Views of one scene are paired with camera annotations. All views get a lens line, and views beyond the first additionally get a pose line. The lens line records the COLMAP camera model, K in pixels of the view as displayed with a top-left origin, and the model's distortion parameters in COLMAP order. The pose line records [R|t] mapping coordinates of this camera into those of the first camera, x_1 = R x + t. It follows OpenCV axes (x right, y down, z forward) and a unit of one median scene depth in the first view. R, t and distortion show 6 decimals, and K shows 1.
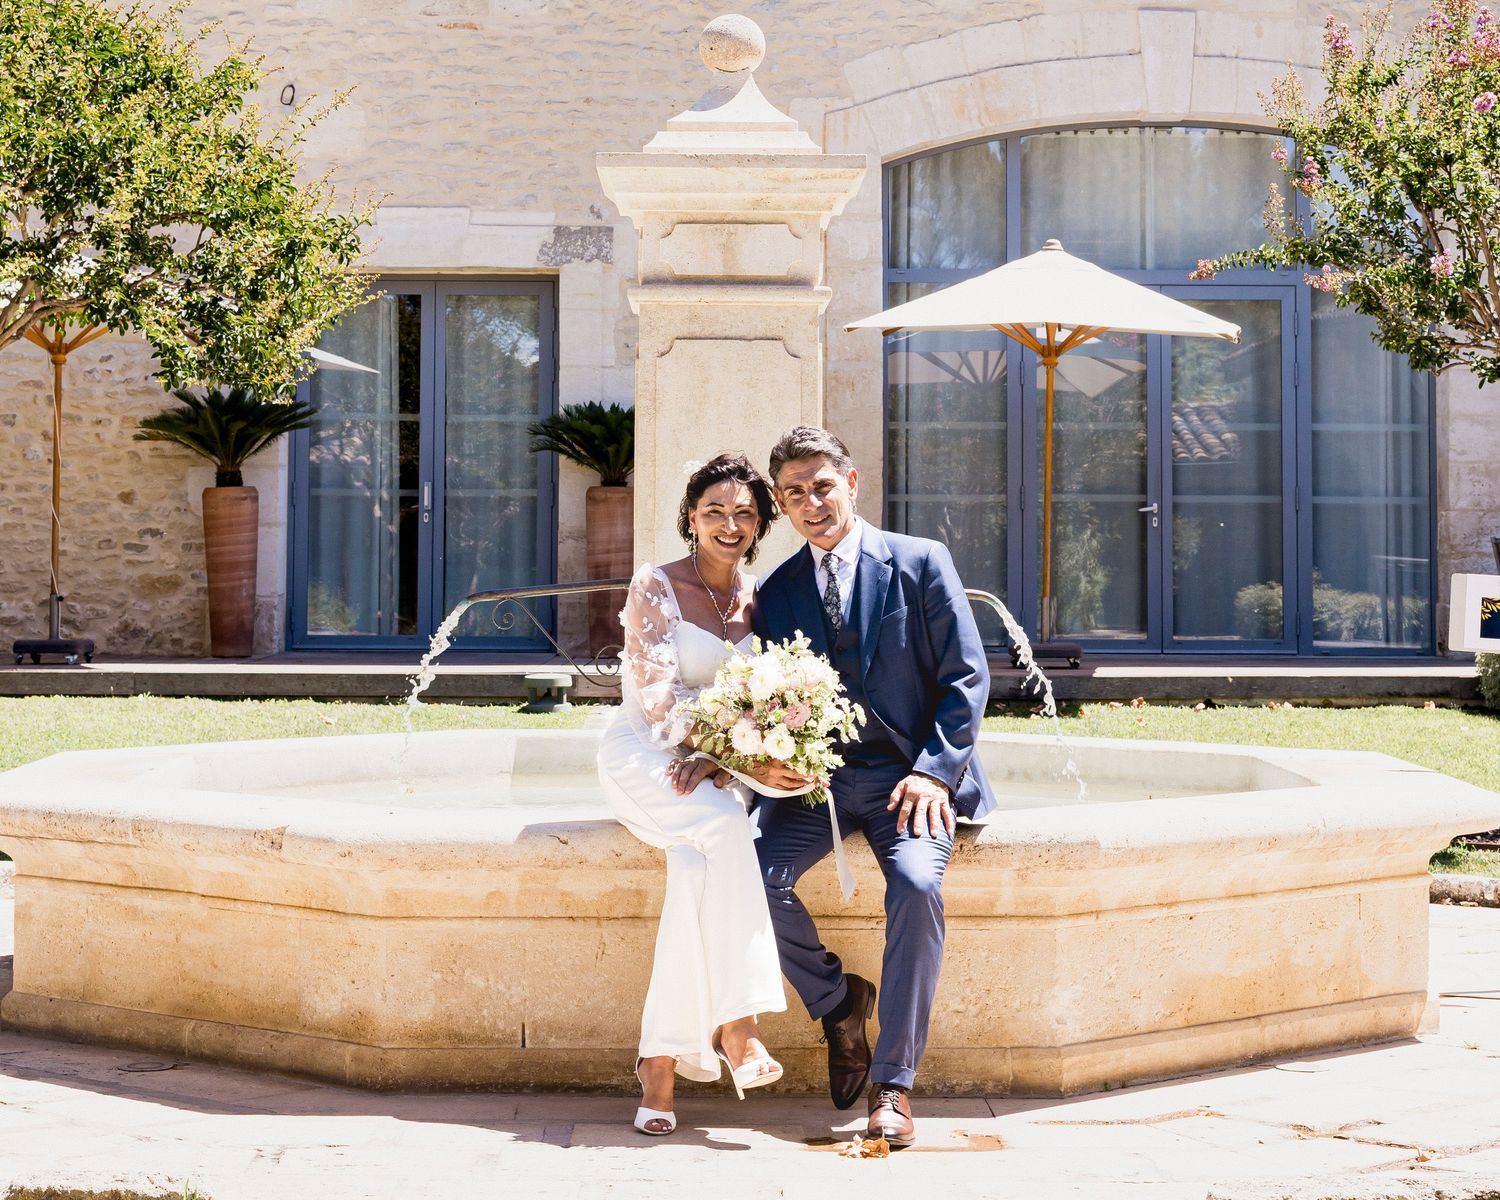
lens RADIAL K [[3016.8, 0, 750.2], [0, 3016.8, 396.4], [0, 0, 1]] dist [-0.010393, 0.000000]
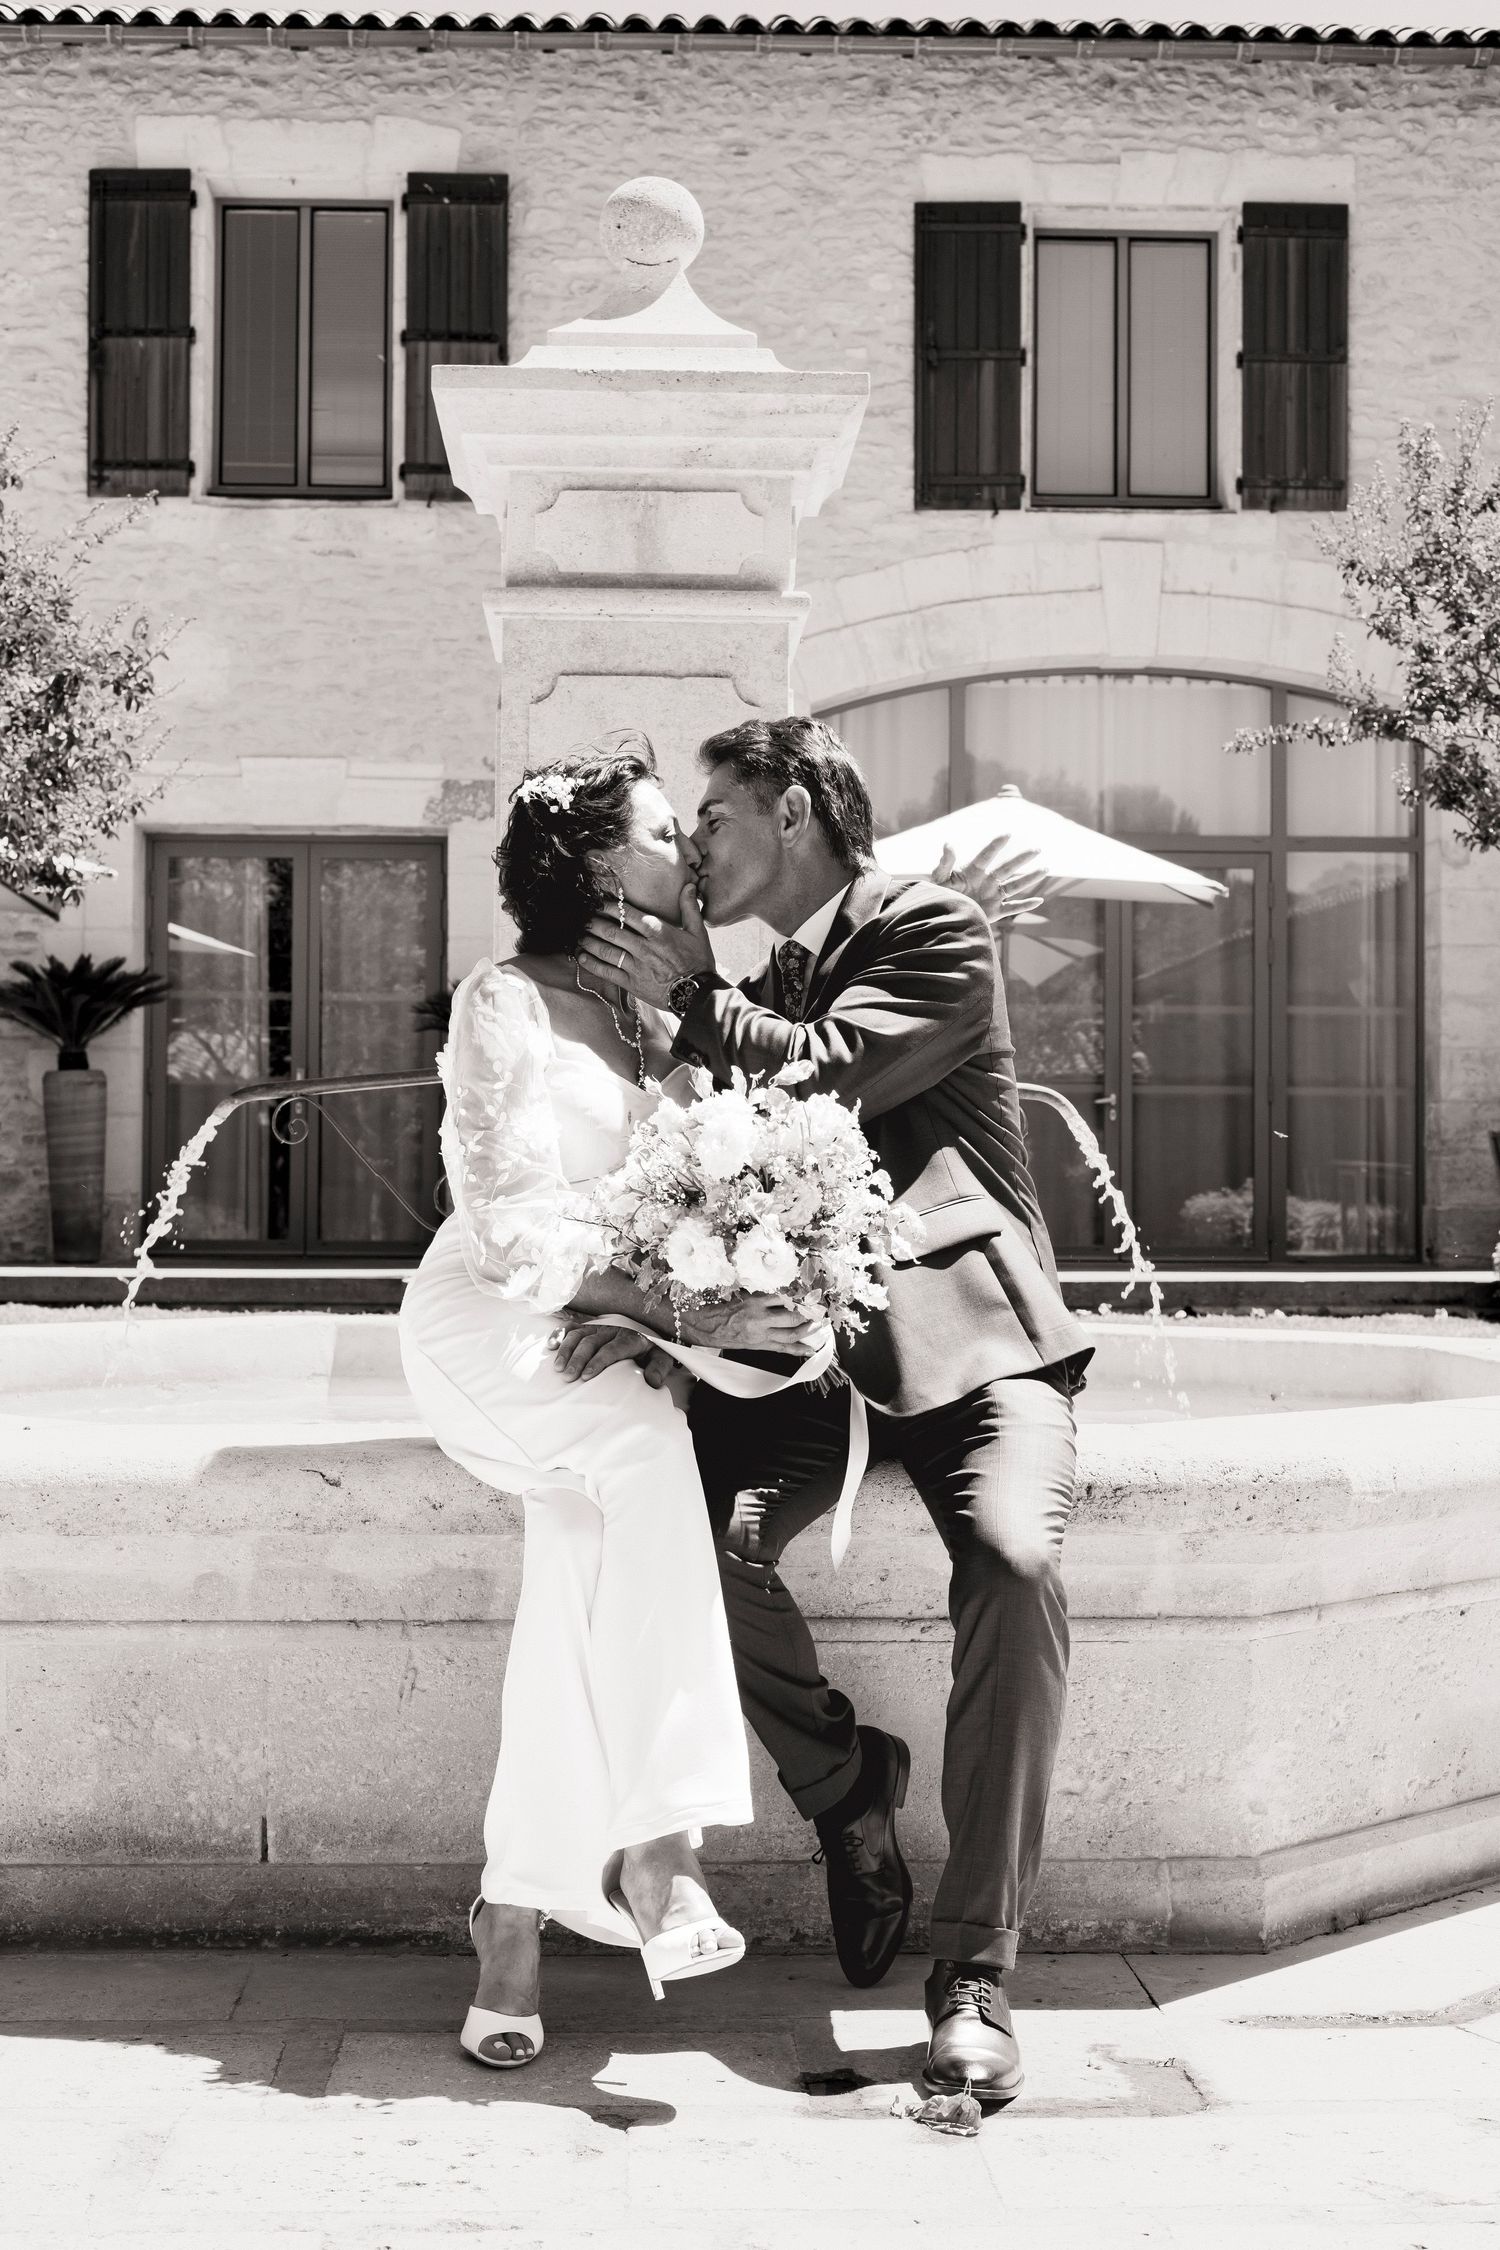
lens RADIAL K [[2988.1, 0, 749.3], [0, 2988.1, 1142.7], [0, 0, 1]] dist [-0.045151, 0.000000]
pose [[0.999524, 0.002470, 0.030744, -0.004228], [-0.003643, 0.999266, 0.038147, 0.052609], [-0.030627, -0.038240, 0.998799, 0.368973]]
